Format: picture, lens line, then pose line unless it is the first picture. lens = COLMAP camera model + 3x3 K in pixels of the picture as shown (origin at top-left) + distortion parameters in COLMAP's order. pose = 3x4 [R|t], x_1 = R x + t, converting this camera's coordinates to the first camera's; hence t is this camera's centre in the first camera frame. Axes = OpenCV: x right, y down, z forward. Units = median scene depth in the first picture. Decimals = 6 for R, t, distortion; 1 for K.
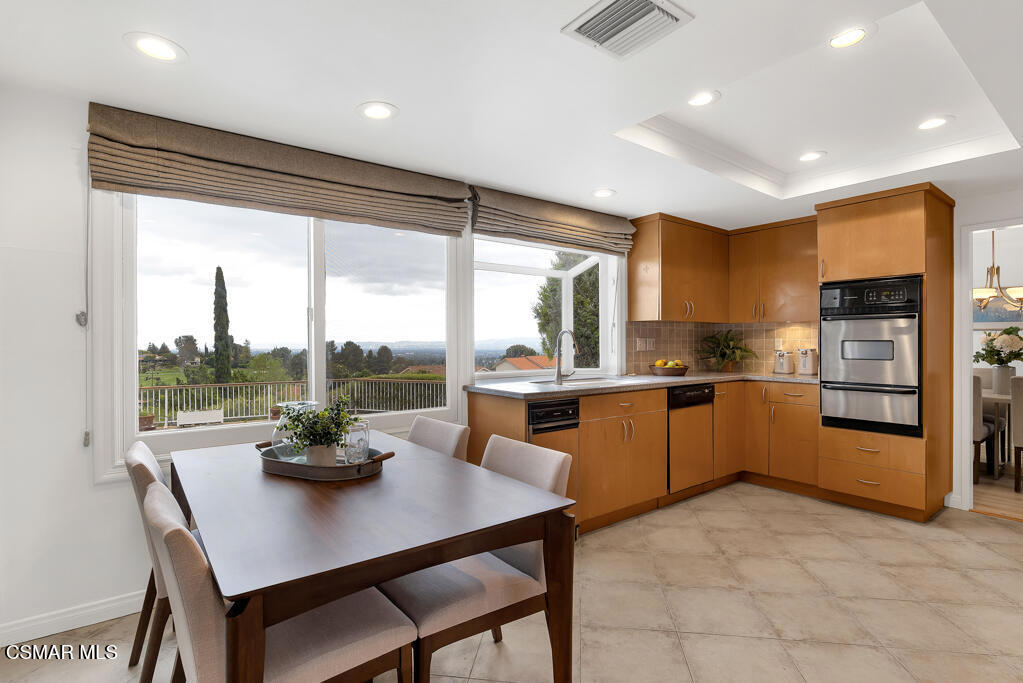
lens RADIAL K [[497.1, 0, 511.5], [0, 497.1, 341.5], [0, 0, 1]] dist [-0.022009, 0.000467]
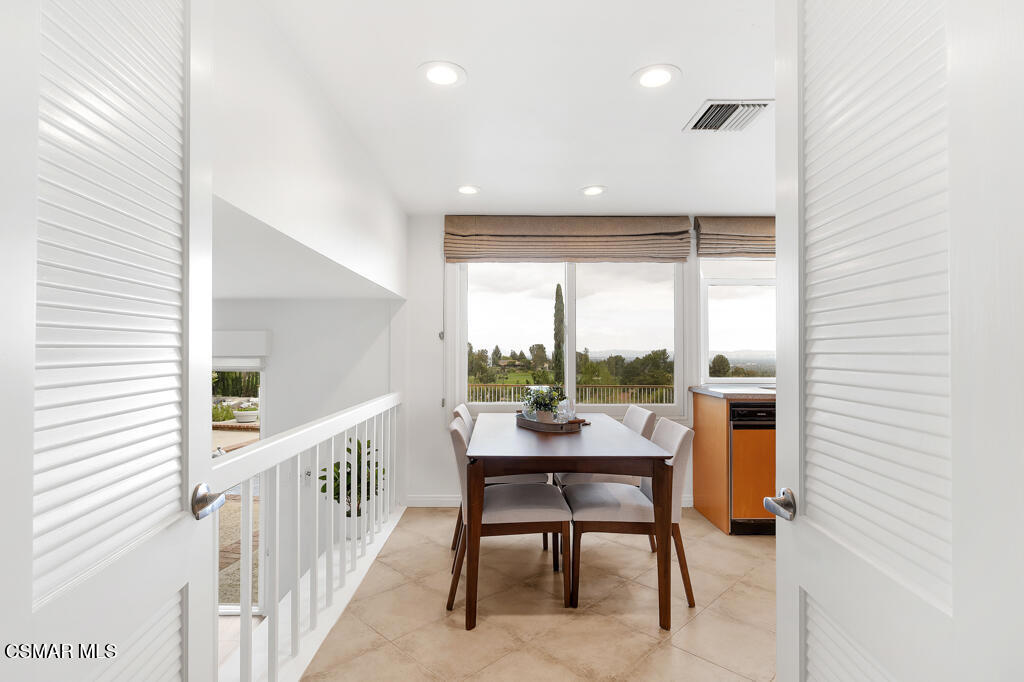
lens RADIAL K [[518.8, 0, 509.9], [0, 518.8, 342.6], [0, 0, 1]] dist [-0.013996, 0.000115]
pose [[0.802750, -0.003246, -0.596307, 0.303333], [-0.005296, 0.999907, -0.012572, 0.001259], [0.596293, 0.013250, 0.802658, -0.252336]]
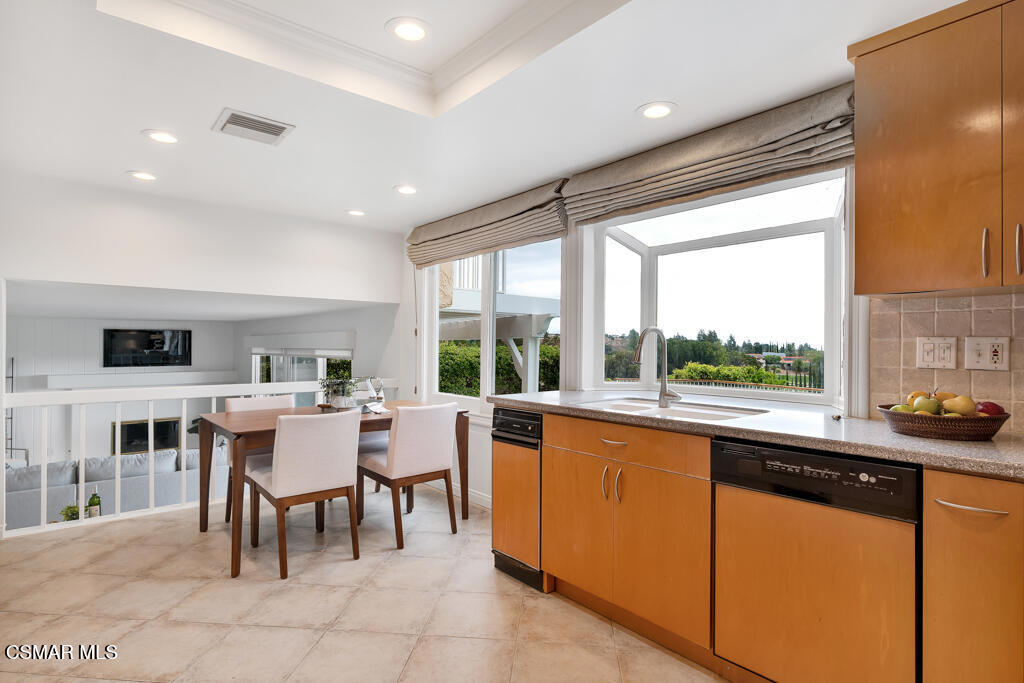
lens RADIAL K [[538.1, 0, 512.0], [0, 538.1, 341.5], [0, 0, 1]] dist [0.000699, 0.000158]
pose [[0.042966, -0.002673, -0.999073, 0.948142], [-0.007196, 0.999970, -0.002985, -0.000088], [0.999051, 0.007317, 0.042945, 0.863576]]
